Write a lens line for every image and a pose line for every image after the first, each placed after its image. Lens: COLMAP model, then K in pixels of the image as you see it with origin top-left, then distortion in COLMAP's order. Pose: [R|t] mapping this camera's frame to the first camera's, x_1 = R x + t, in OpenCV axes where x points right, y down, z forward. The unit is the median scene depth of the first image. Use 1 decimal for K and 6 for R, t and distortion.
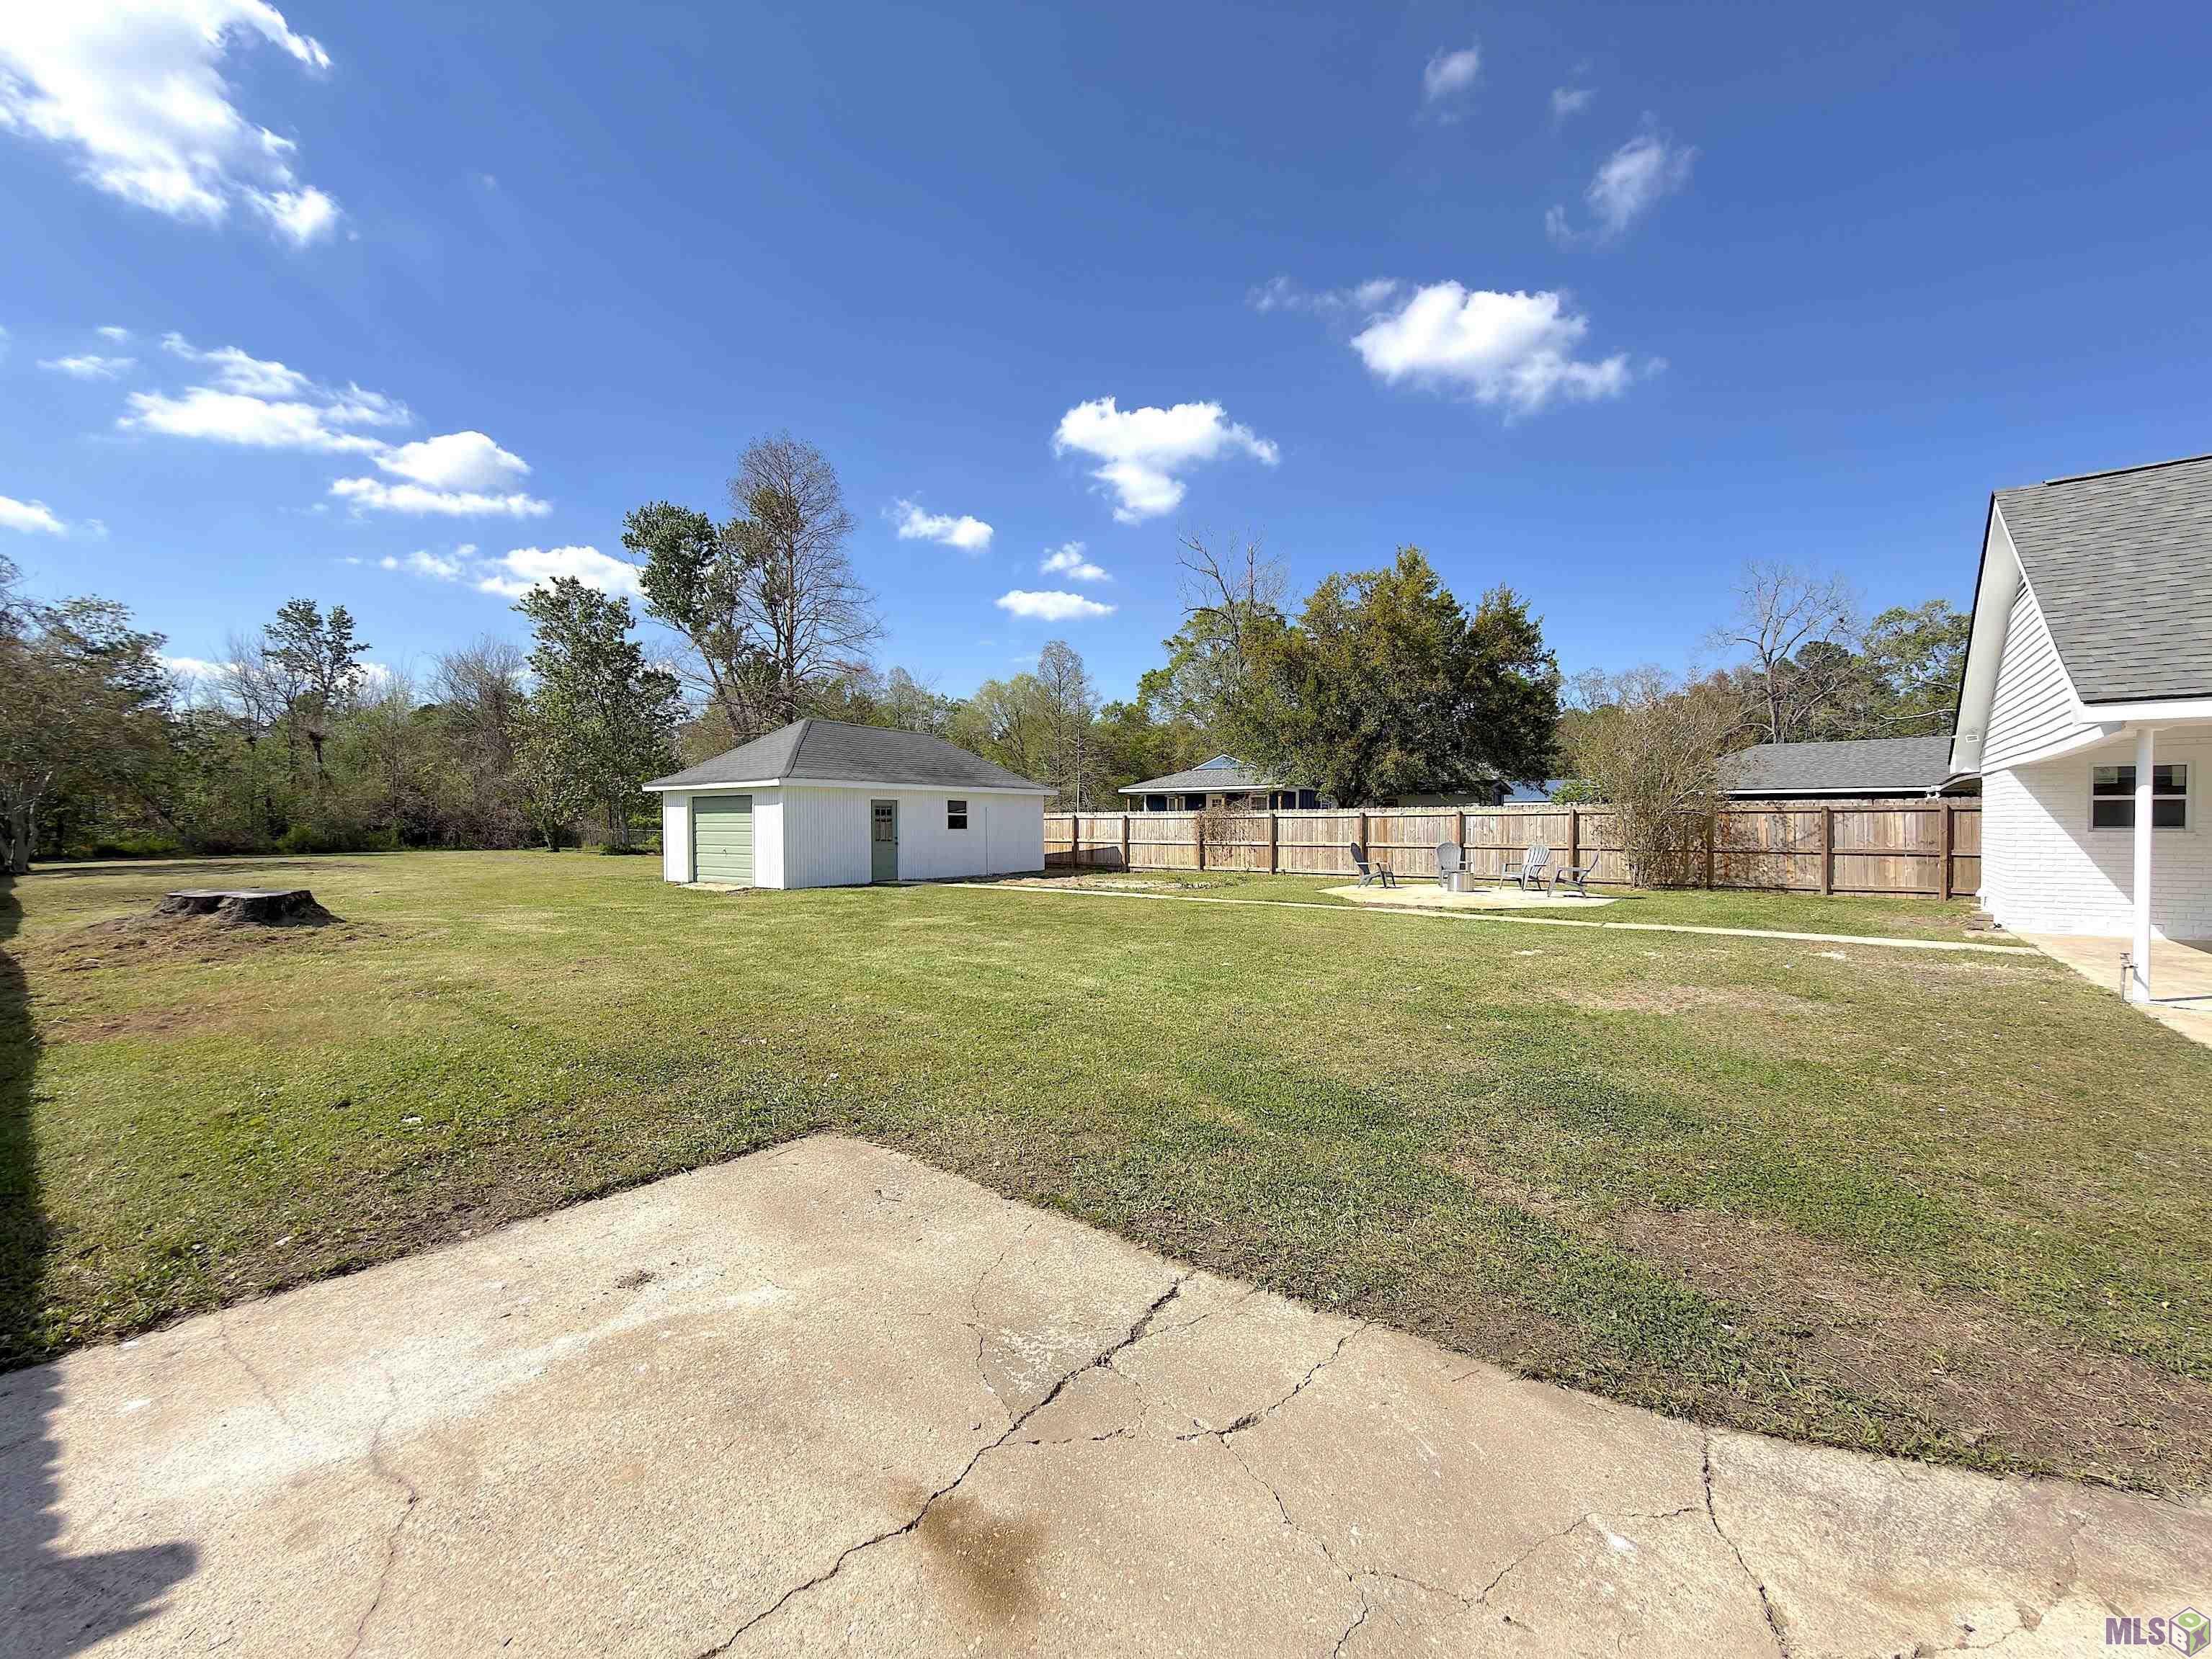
lens RADIAL K [[888.3, 0, 1108.4], [0, 888.3, 836.7], [0, 0, 1]] dist [0.004104, 0.000230]
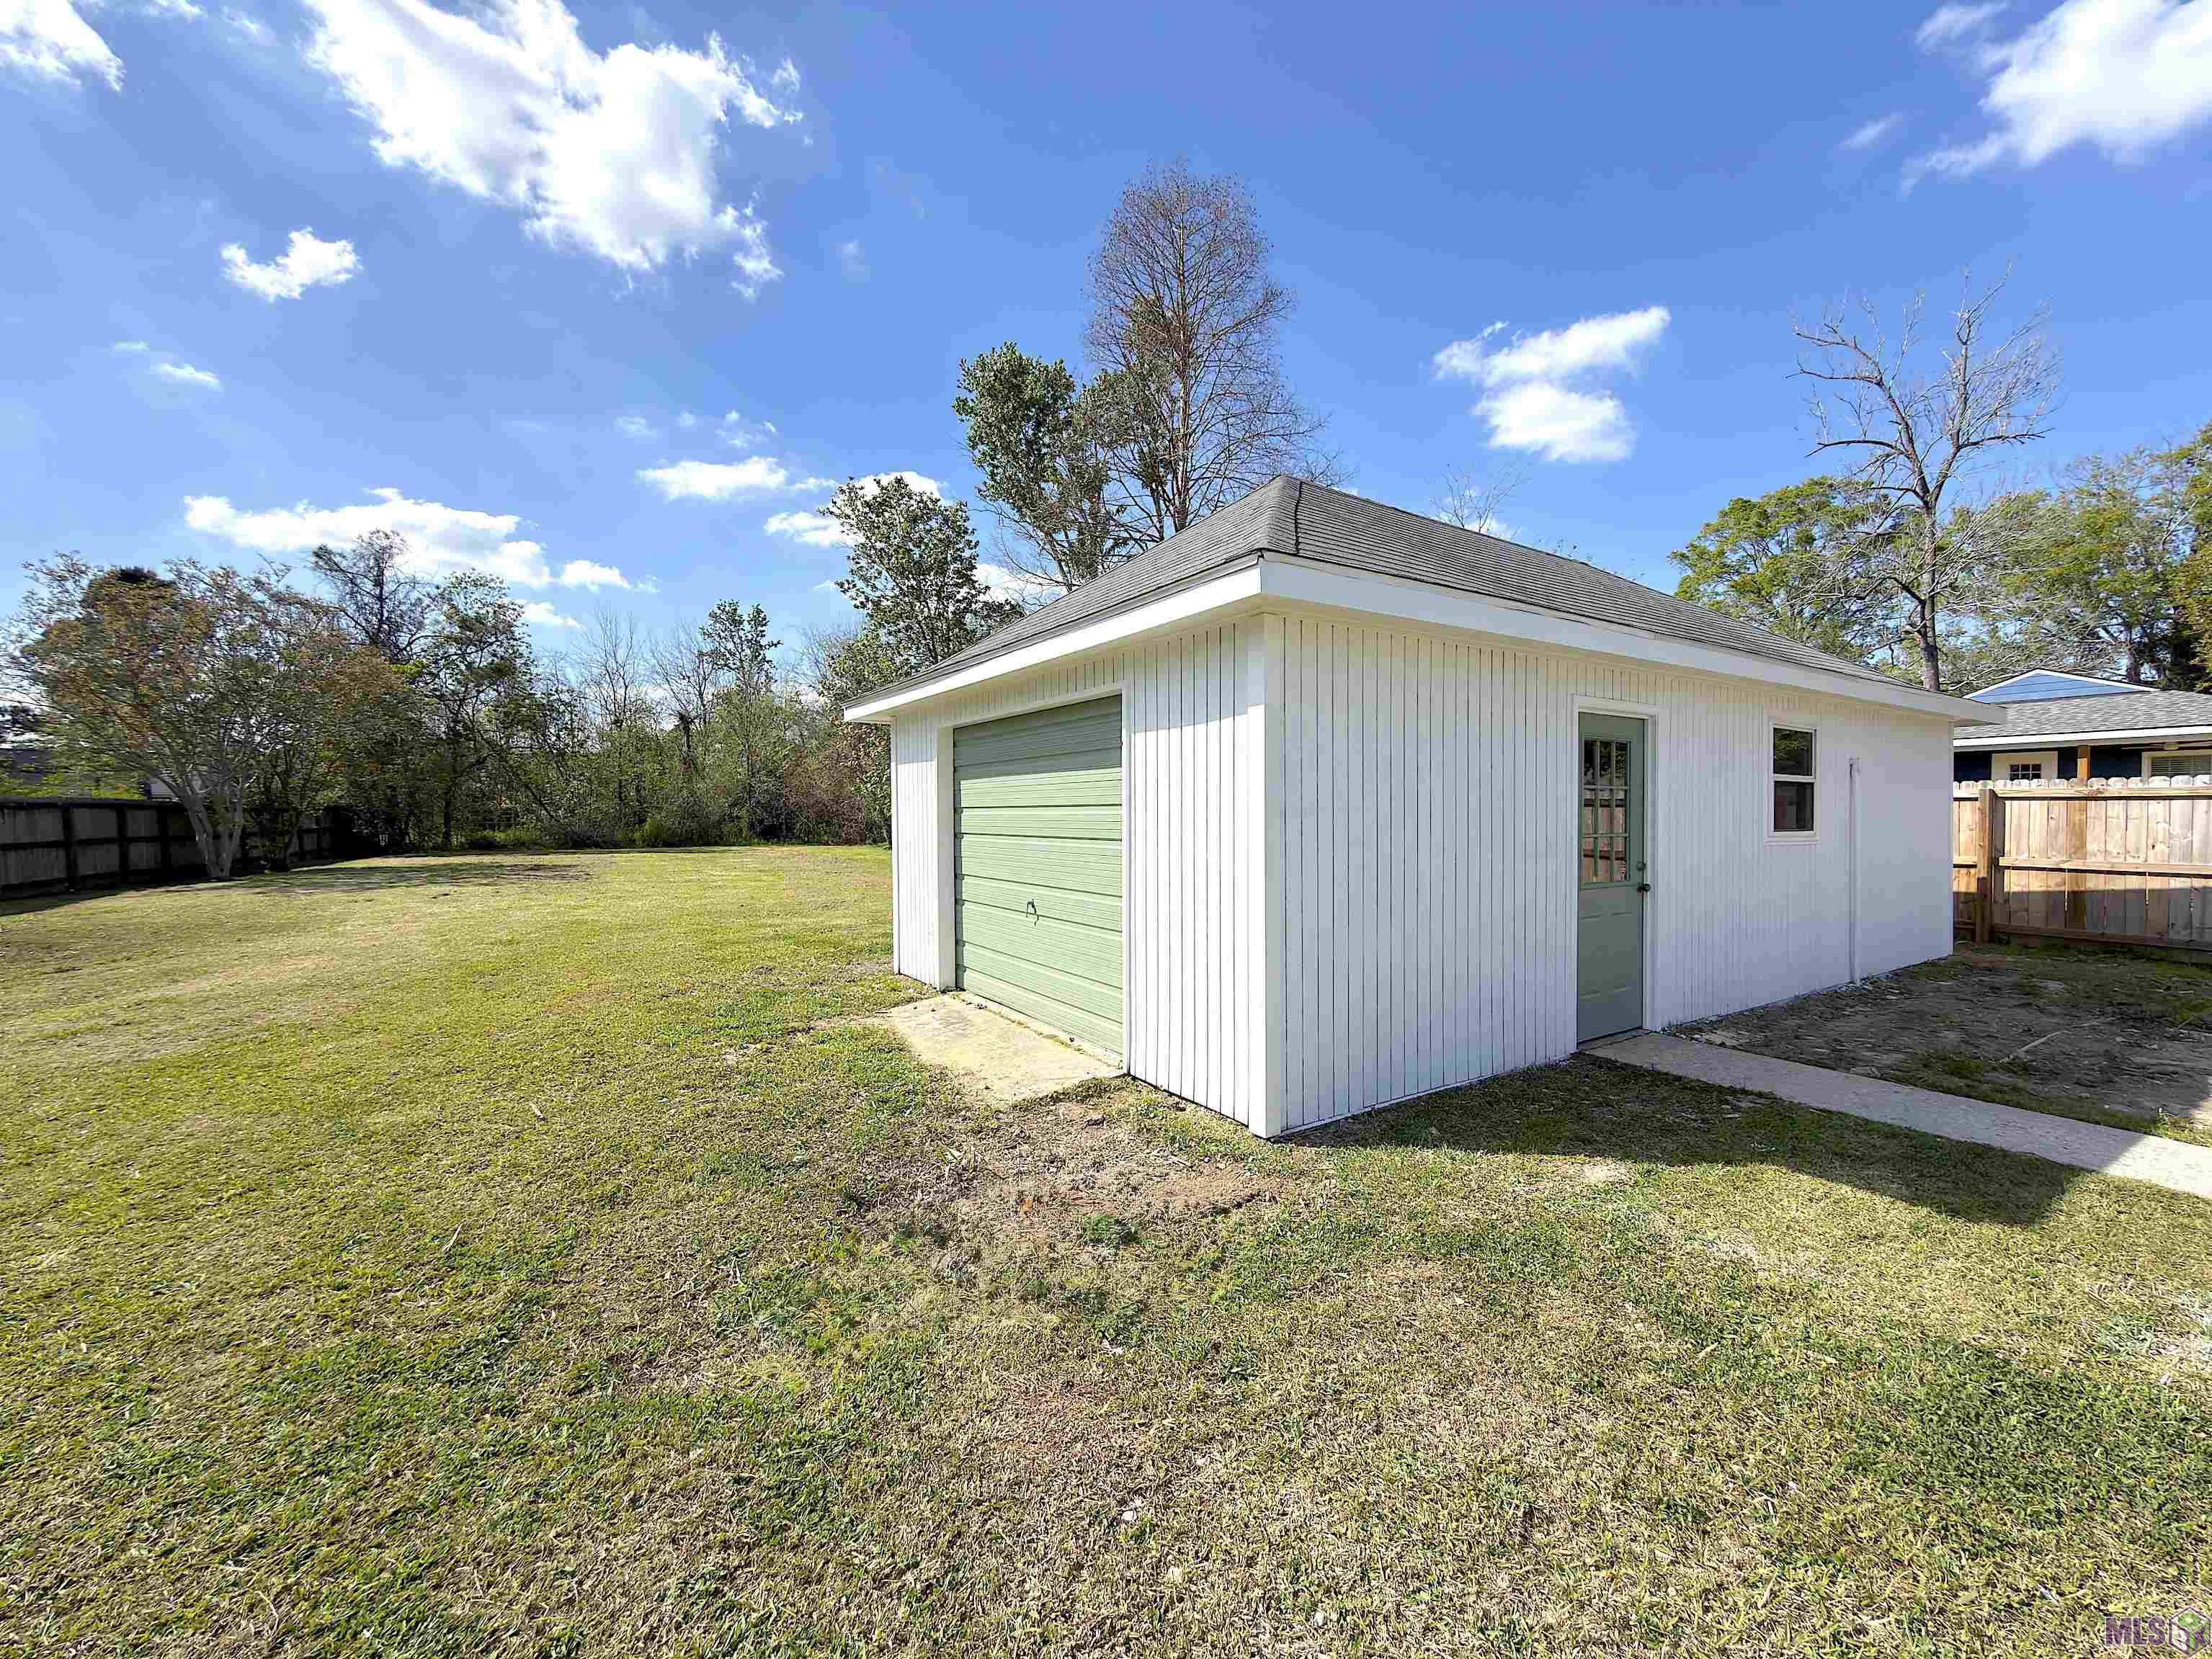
lens RADIAL K [[869.0, 0, 1108.3], [0, 869.0, 825.8], [0, 0, 1]] dist [-0.010173, 0.001248]
pose [[0.922117, 0.006177, -0.386862, -0.349530], [-0.007307, 0.999972, -0.001452, -0.009821], [0.386842, 0.004166, 0.922137, 0.870369]]
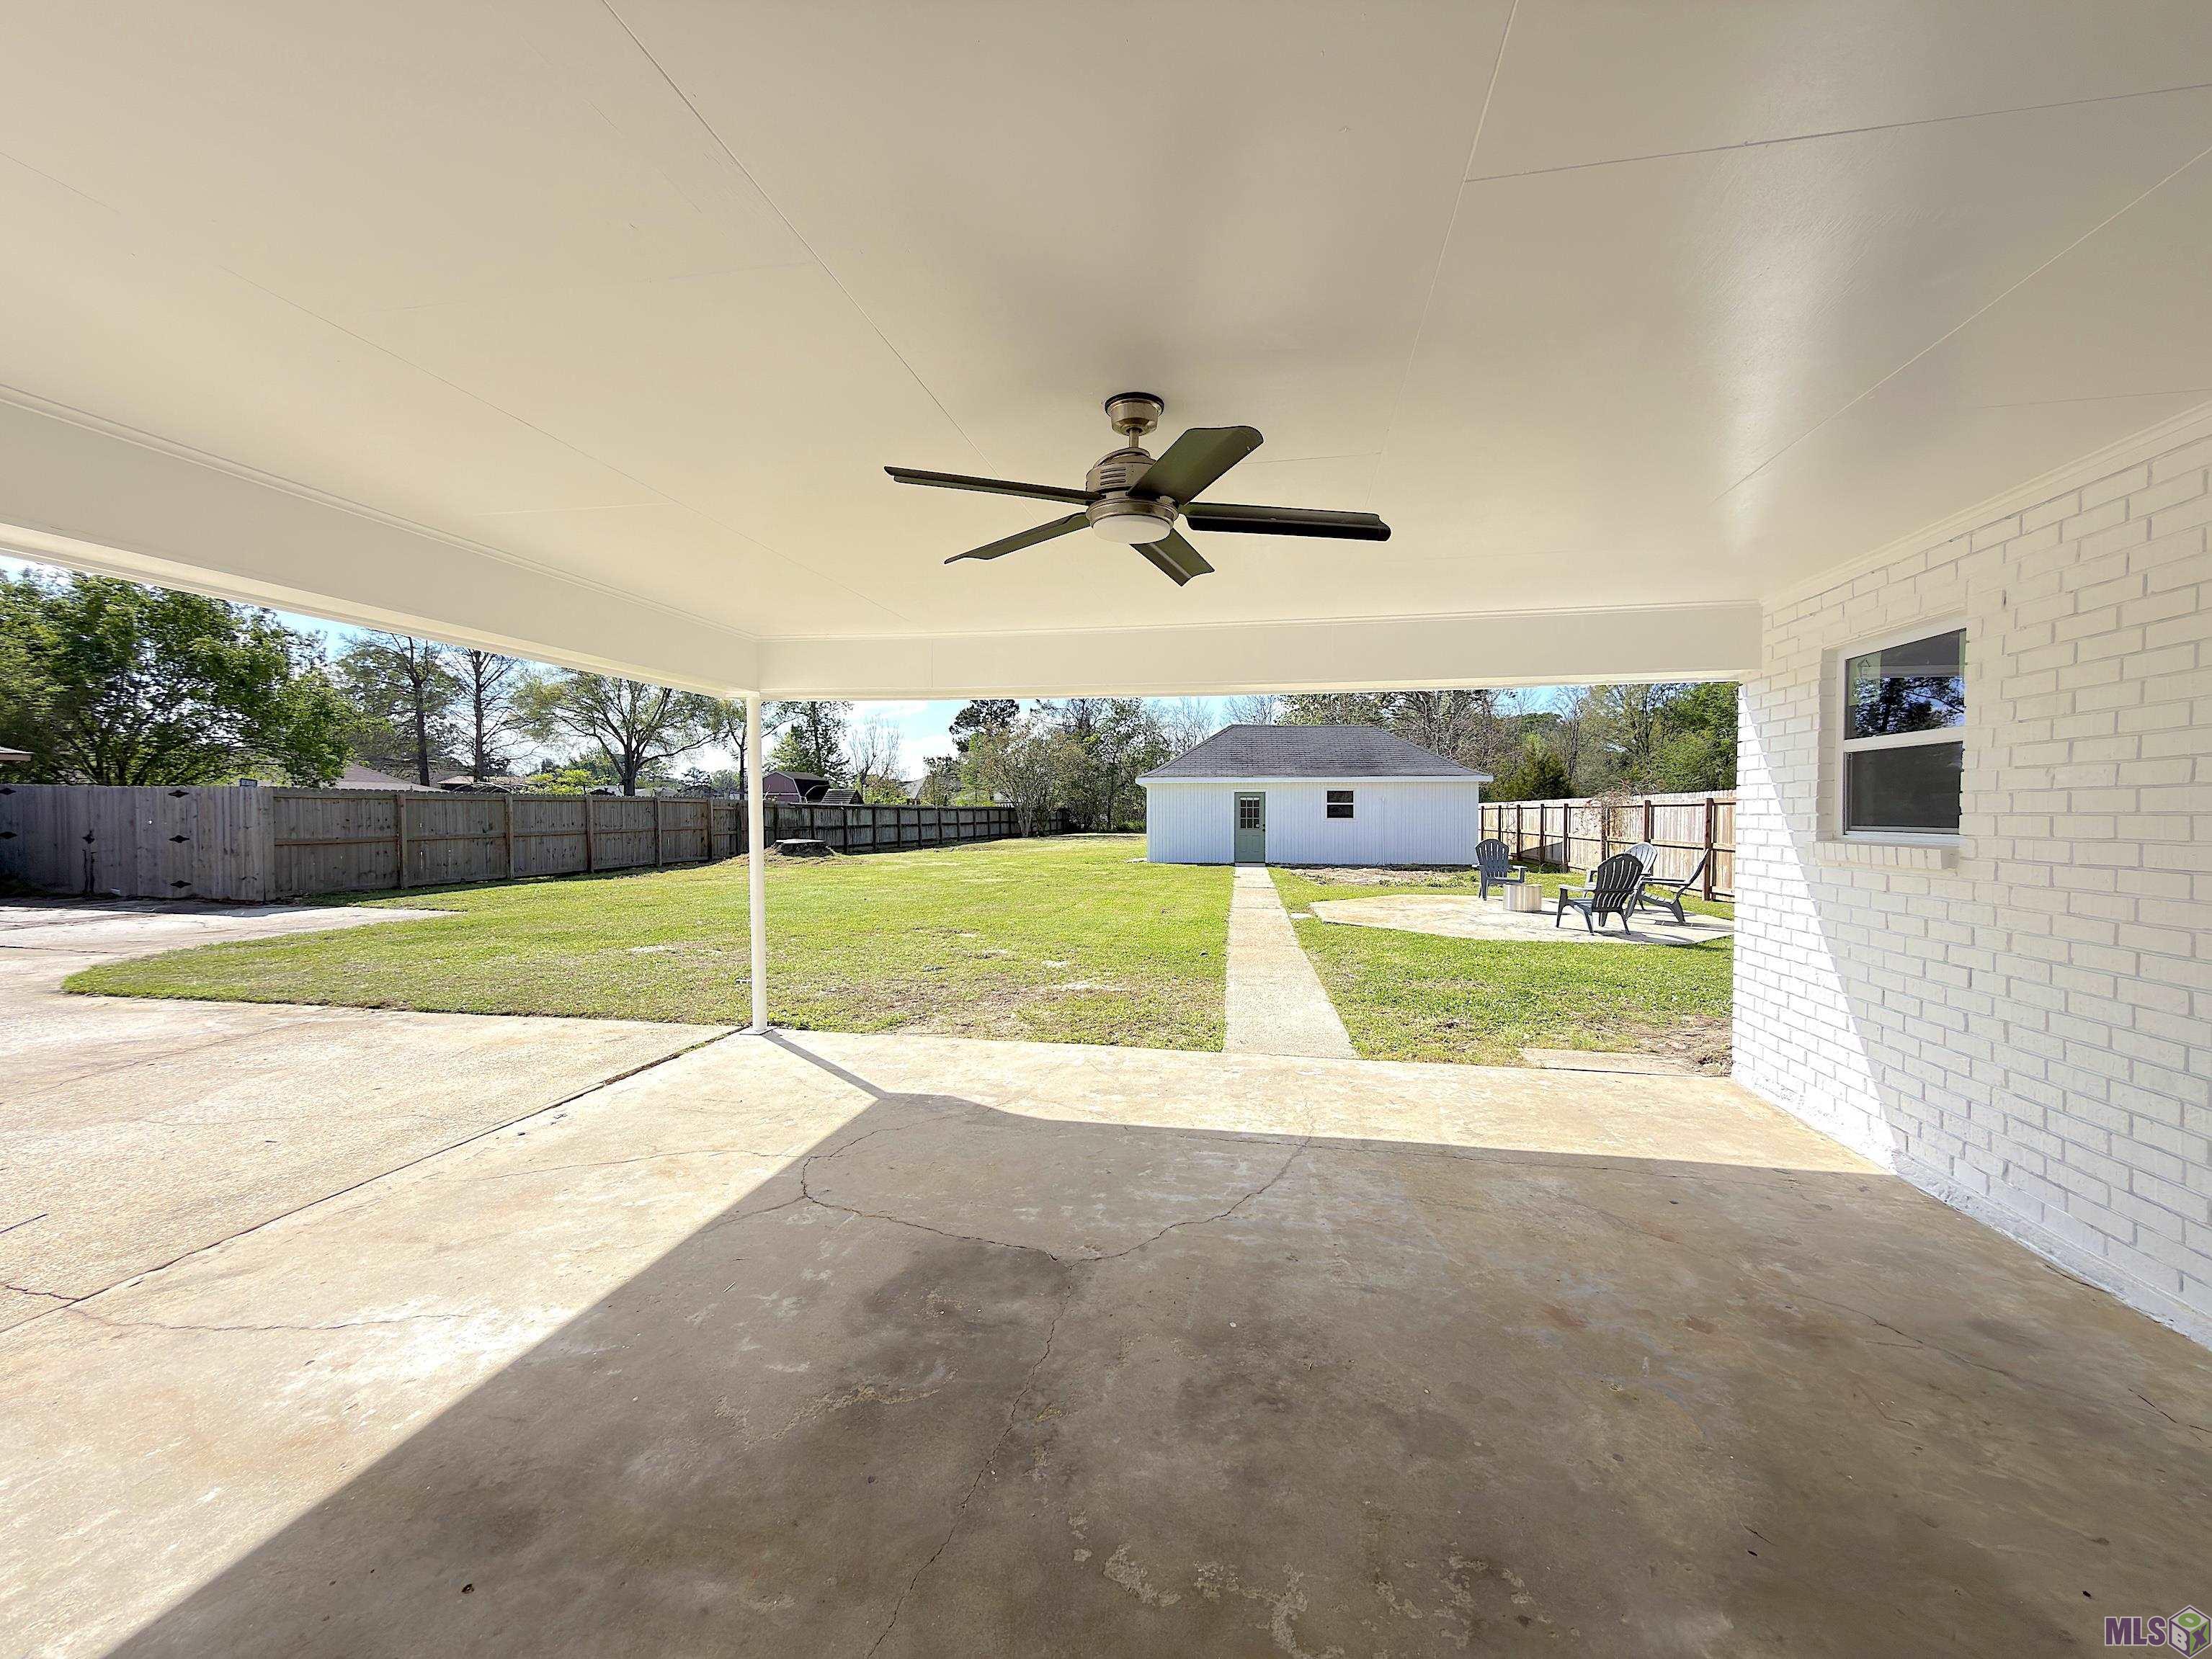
lens RADIAL K [[888.3, 0, 1113.7], [0, 888.3, 822.0], [0, 0, 1]] dist [0.004104, 0.000230]
pose [[0.464472, 0.012673, -0.885497, 0.817293], [-0.017456, 0.999834, 0.005154, -0.007120], [0.885416, 0.013063, 0.464616, 0.378509]]
